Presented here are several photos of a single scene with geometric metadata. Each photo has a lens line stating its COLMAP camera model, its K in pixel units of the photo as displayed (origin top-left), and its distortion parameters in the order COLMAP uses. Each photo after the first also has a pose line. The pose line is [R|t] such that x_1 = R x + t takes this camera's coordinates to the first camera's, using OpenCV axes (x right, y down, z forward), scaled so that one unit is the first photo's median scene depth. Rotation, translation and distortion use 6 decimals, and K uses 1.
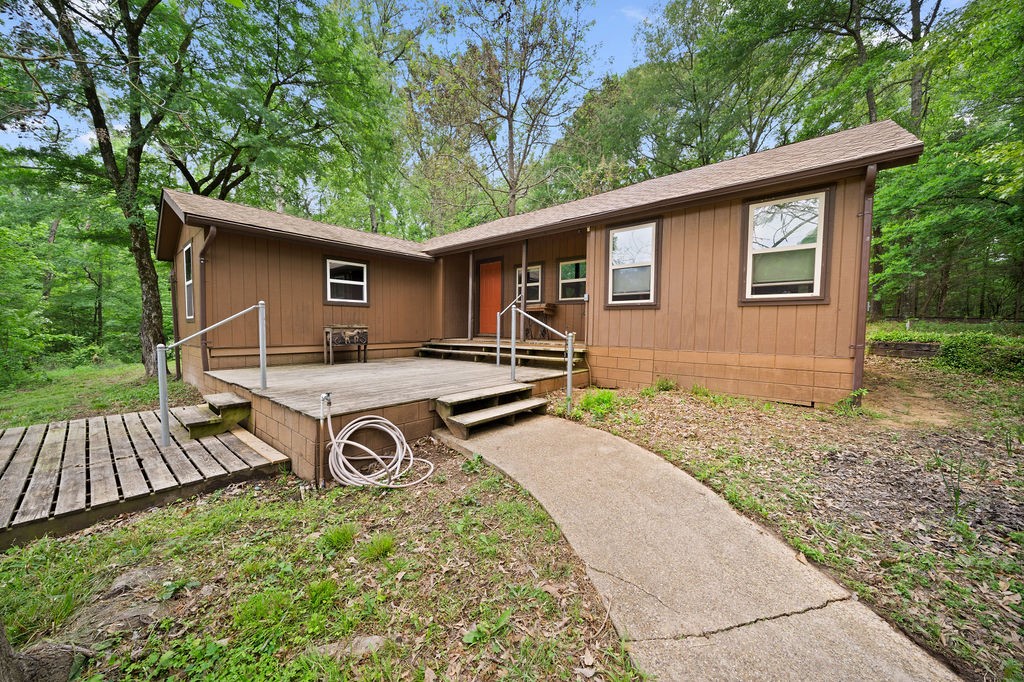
lens RADIAL K [[366.1, 0, 517.5], [0, 366.1, 340.5], [0, 0, 1]] dist [-0.001642, -0.000166]
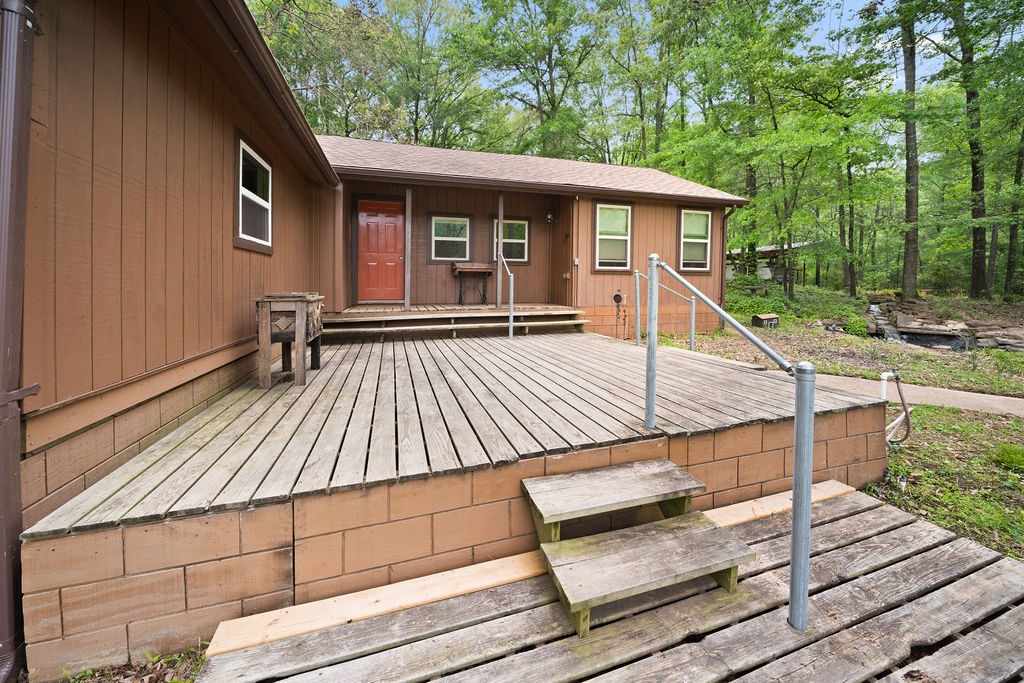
lens RADIAL K [[366.1, 0, 516.4], [0, 366.1, 291.3], [0, 0, 1]] dist [-0.001642, -0.000166]
pose [[0.527810, -0.017088, 0.849191, -0.815137], [0.043134, 0.999047, -0.006706, -0.033022], [-0.848267, 0.040169, 0.528044, 0.597041]]
